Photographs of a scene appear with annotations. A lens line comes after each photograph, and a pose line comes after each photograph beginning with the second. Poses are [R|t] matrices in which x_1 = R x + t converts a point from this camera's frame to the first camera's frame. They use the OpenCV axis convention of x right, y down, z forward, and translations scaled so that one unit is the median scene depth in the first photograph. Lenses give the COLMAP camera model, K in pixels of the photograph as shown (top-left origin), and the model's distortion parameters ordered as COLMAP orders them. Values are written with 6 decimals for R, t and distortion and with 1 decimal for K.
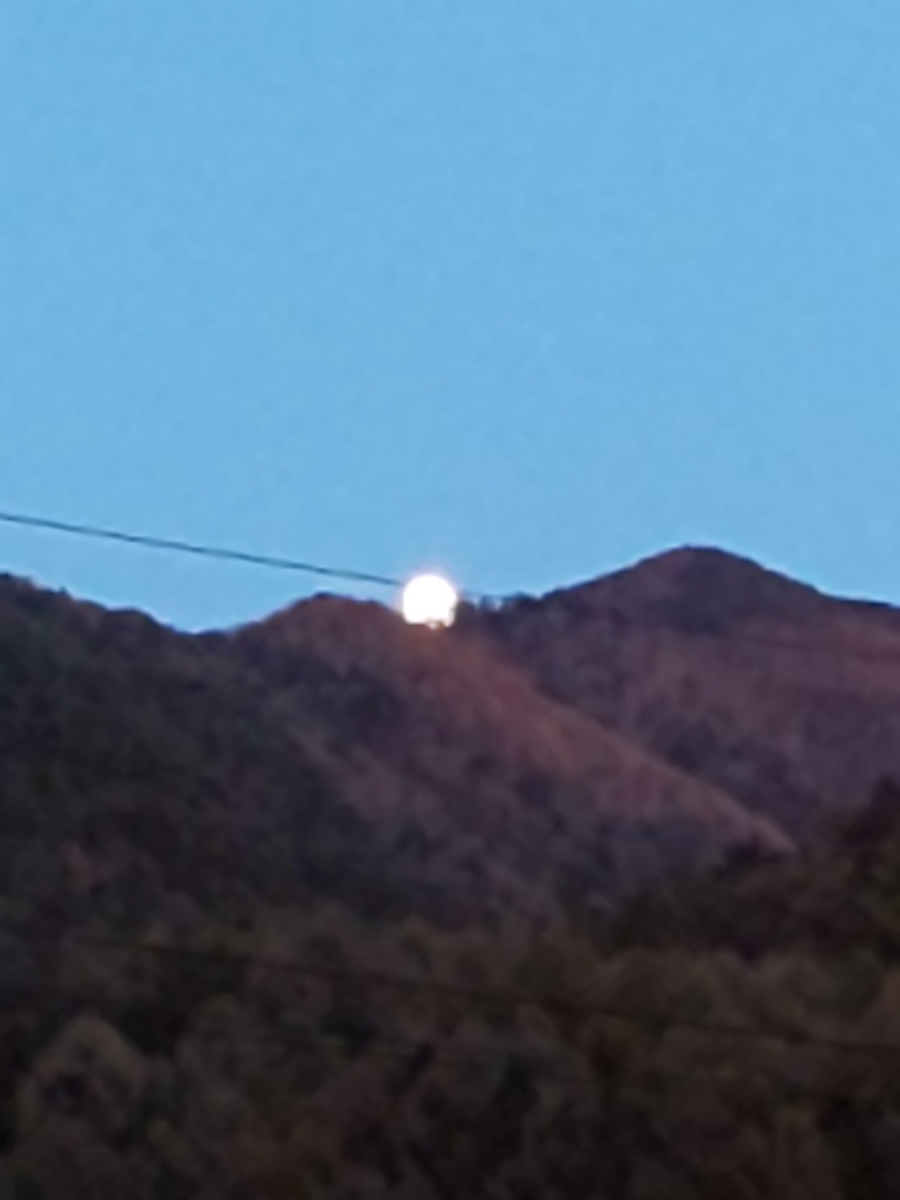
lens RADIAL K [[703.2, 0, 447.7], [0, 703.2, 606.5], [0, 0, 1]] dist [-0.004827, -0.003353]
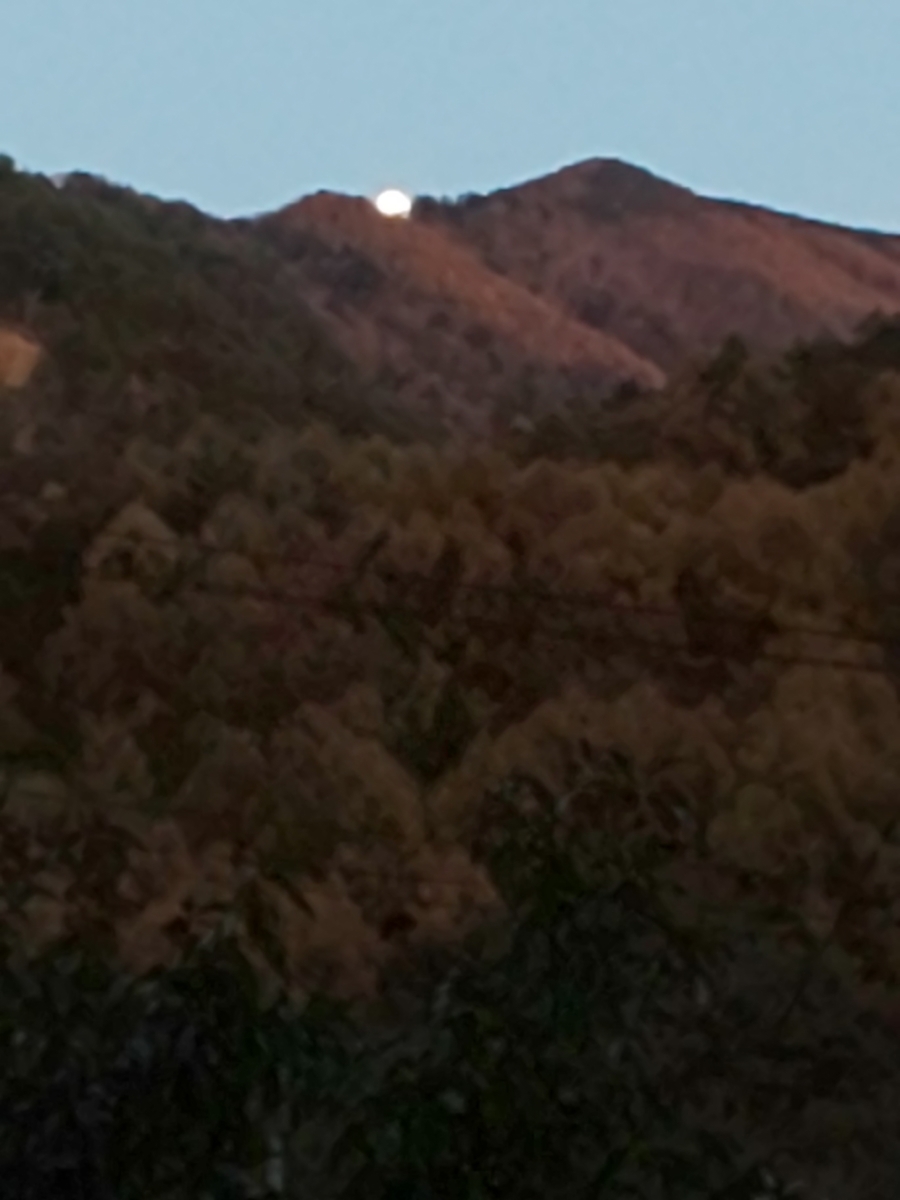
lens RADIAL K [[703.2, 0, 447.7], [0, 703.2, 606.5], [0, 0, 1]] dist [-0.004827, -0.003353]
pose [[0.996957, -0.012728, 0.076913, -0.031364], [-0.035199, 0.806809, 0.589763, -0.098135], [-0.069561, -0.590675, 0.803905, -0.311690]]
